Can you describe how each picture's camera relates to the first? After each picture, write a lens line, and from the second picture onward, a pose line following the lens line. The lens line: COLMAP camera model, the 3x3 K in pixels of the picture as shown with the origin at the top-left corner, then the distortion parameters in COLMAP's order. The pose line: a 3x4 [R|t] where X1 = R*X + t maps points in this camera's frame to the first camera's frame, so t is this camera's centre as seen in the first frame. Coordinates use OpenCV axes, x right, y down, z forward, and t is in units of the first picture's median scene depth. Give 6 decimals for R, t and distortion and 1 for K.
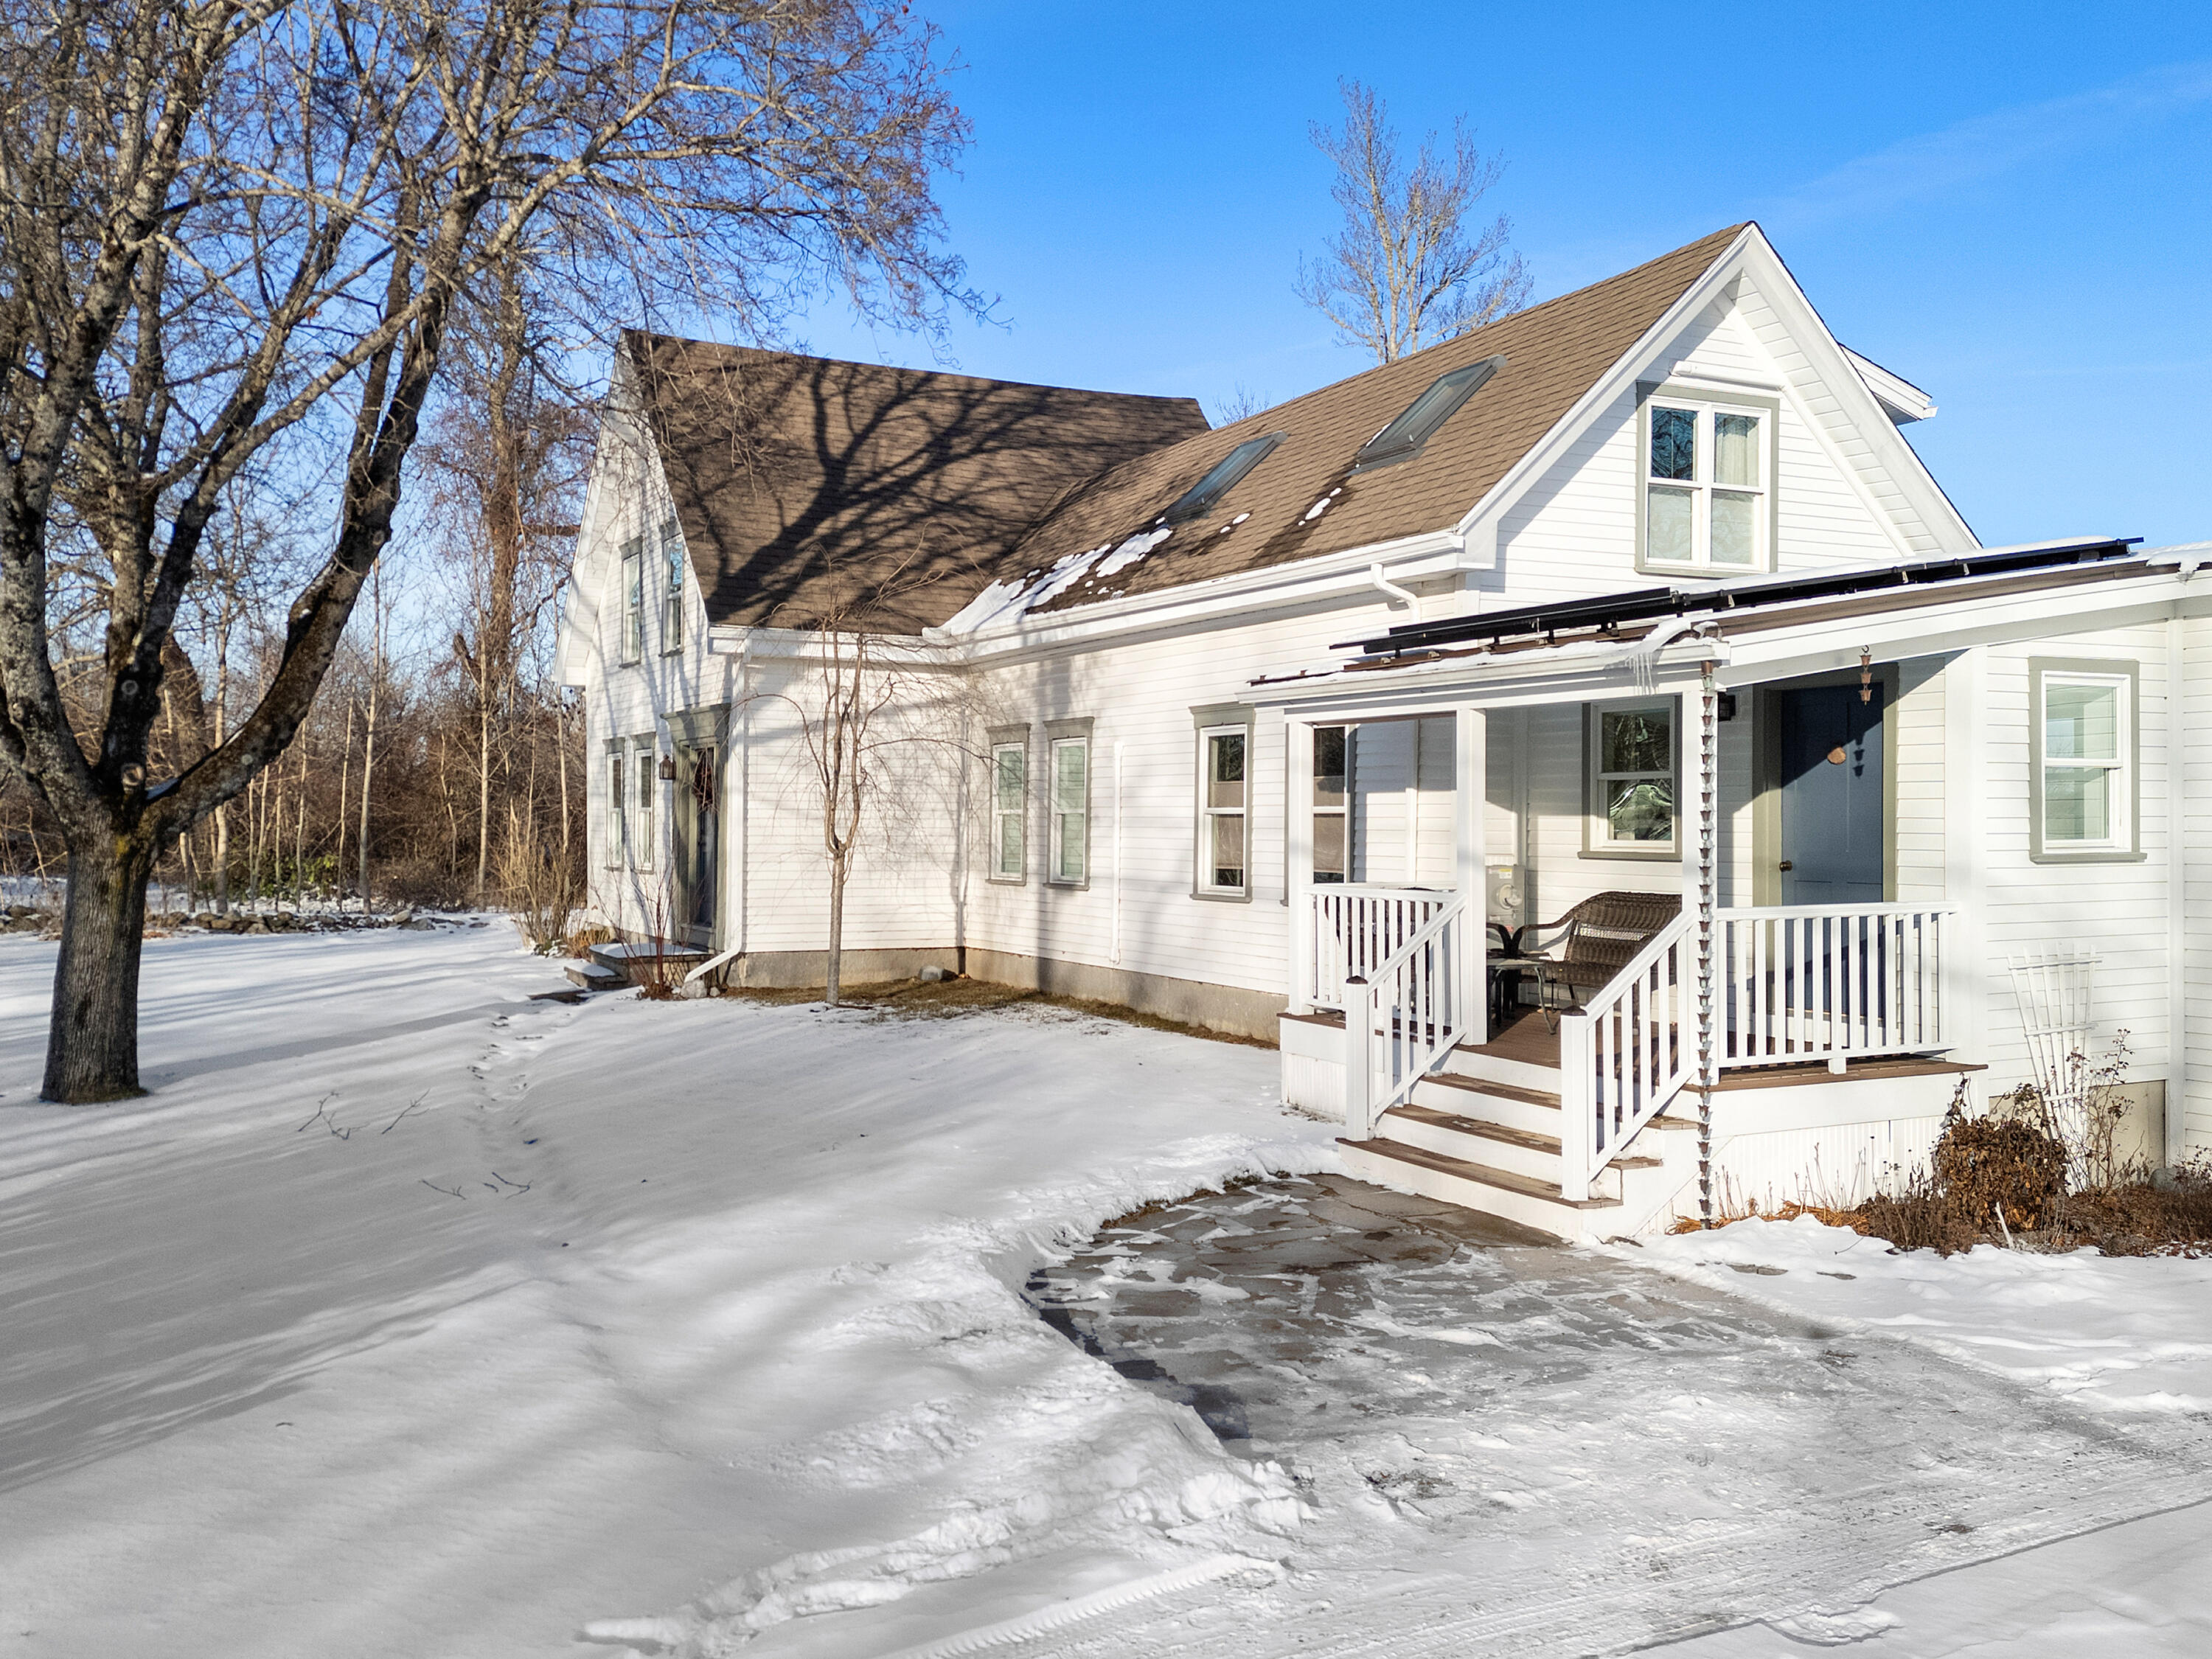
lens RADIAL K [[1798.3, 0, 1069.5], [0, 1798.3, 815.1], [0, 0, 1]] dist [0.111095, -0.114193]
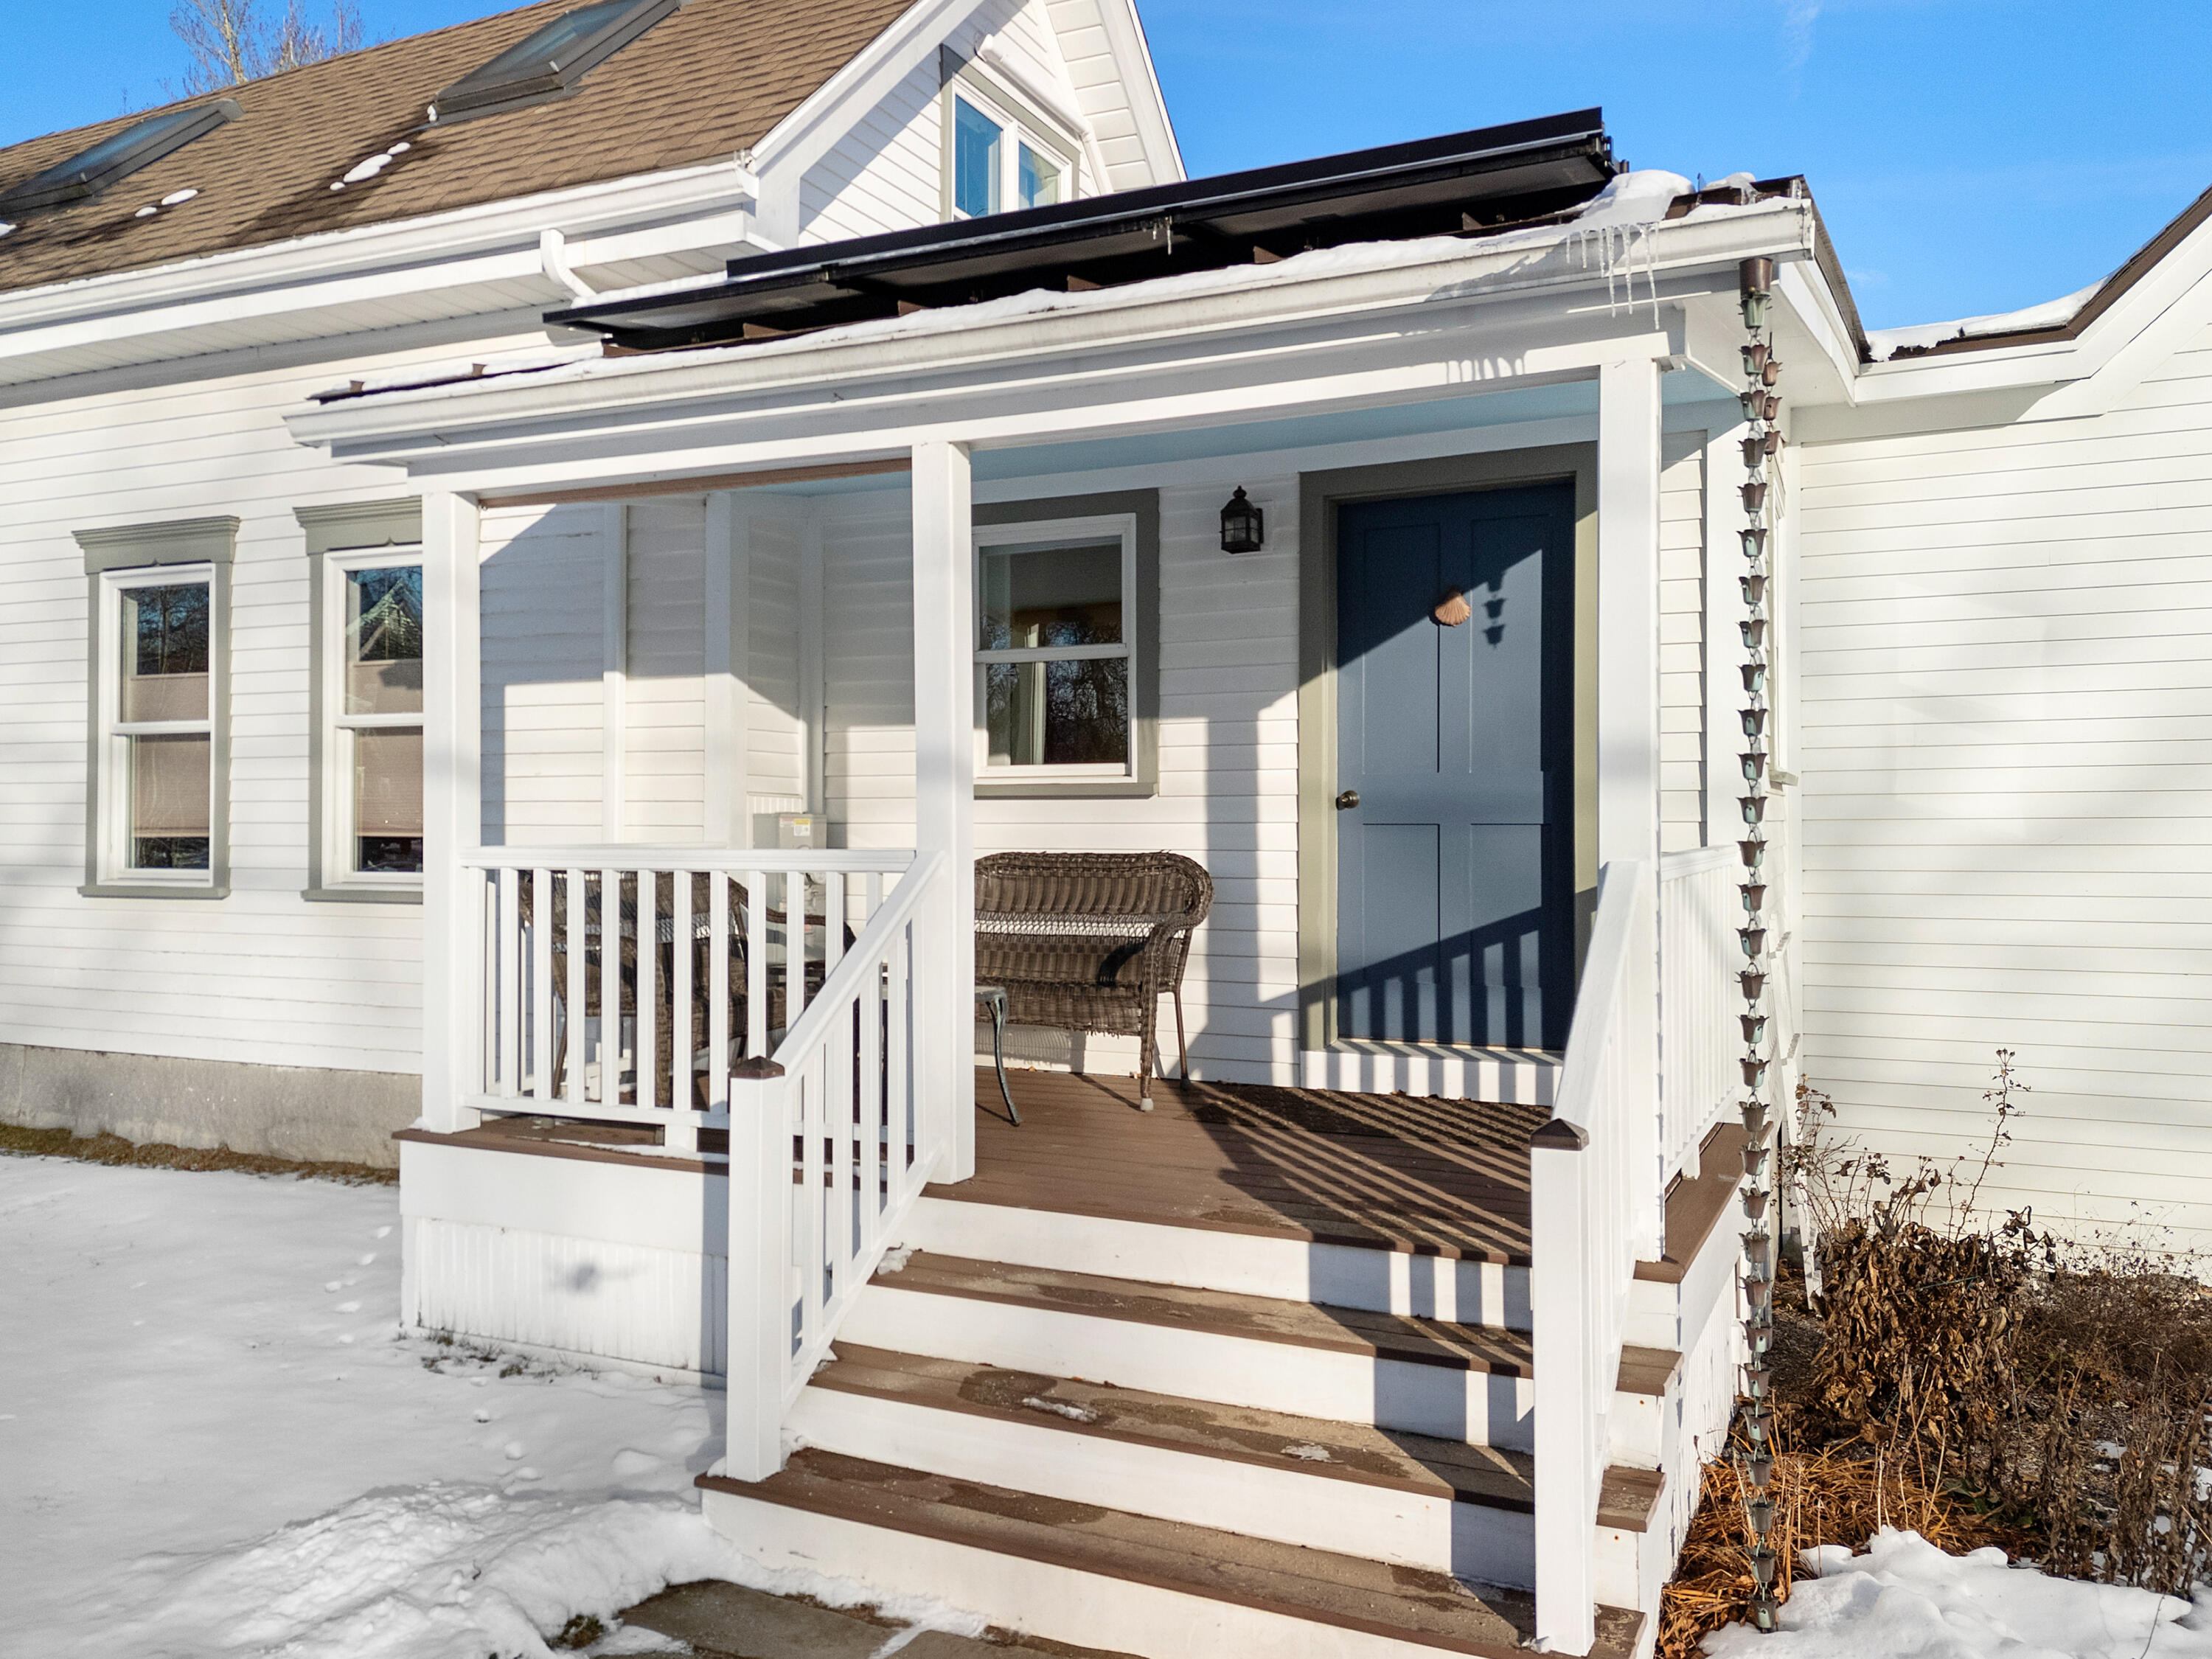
lens RADIAL K [[1679.1, 0, 1106.0], [0, 1679.1, 829.5], [0, 0, 1]] dist [0.078168, -0.047262]
pose [[0.788065, -0.004827, 0.615573, -0.005381], [-0.000693, 0.999962, 0.008728, 0.023021], [-0.615592, -0.007305, 0.788031, 0.427133]]
